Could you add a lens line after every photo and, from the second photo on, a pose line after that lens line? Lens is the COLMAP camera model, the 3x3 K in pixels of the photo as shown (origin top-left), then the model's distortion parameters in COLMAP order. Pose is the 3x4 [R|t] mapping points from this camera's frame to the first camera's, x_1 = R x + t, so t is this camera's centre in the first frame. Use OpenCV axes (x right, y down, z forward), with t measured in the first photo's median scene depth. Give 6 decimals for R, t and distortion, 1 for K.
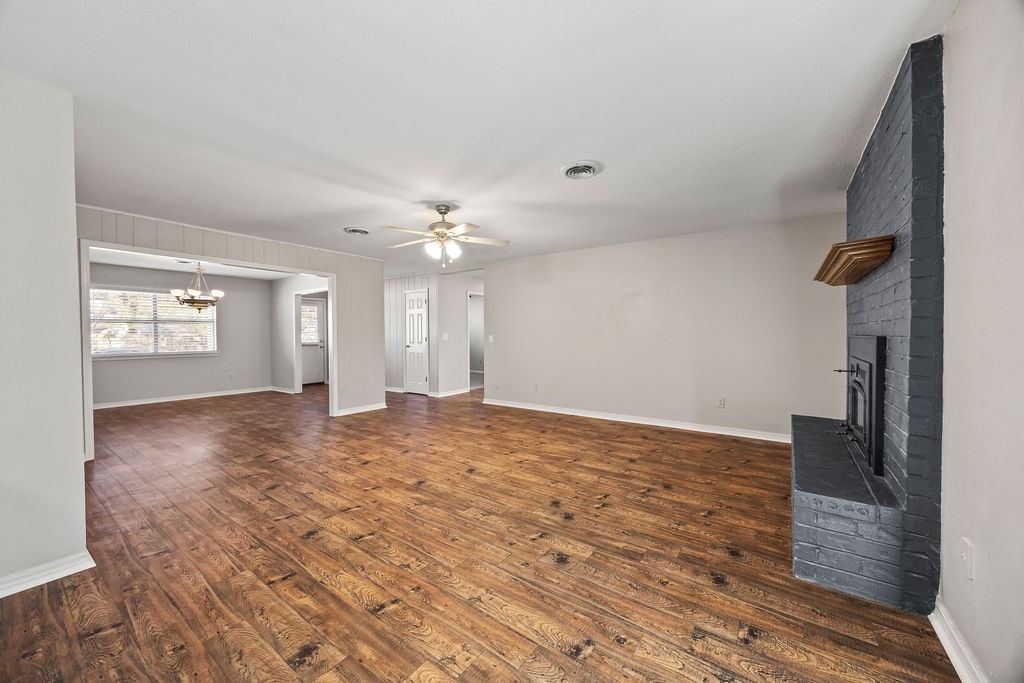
lens RADIAL K [[386.8, 0, 506.6], [0, 386.8, 340.4], [0, 0, 1]] dist [-0.003347, 0.000030]
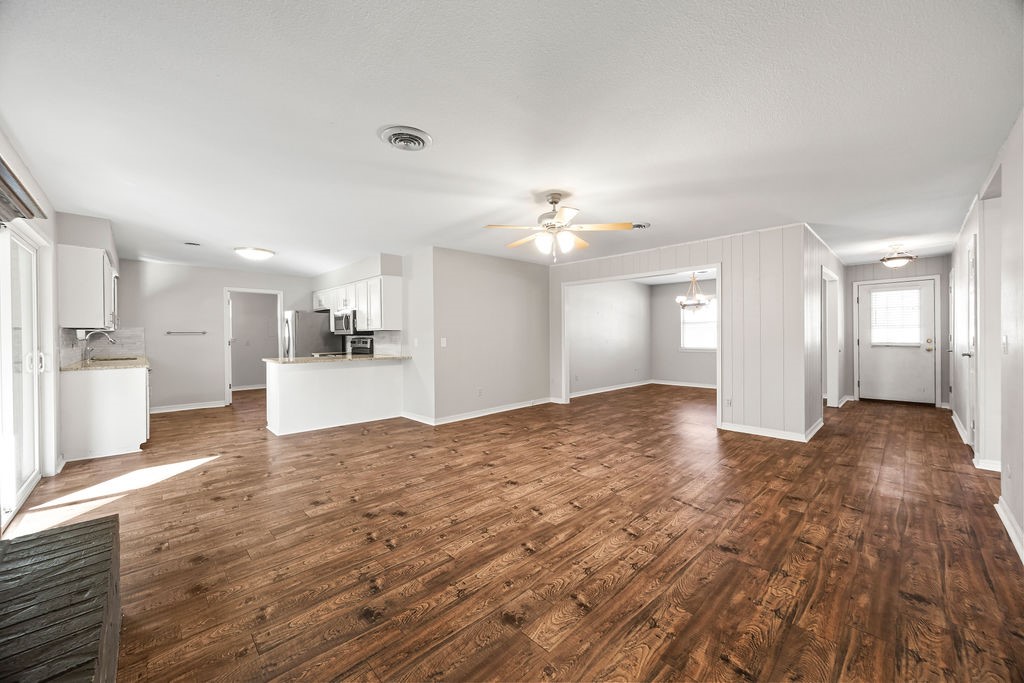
lens RADIAL K [[386.8, 0, 506.9], [0, 386.8, 338.2], [0, 0, 1]] dist [-0.003347, 0.000030]
pose [[-0.183278, 0.013095, -0.982974, 0.819552], [-0.005447, 0.999882, 0.014336, -0.024331], [0.983046, 0.007982, -0.183185, 1.153085]]
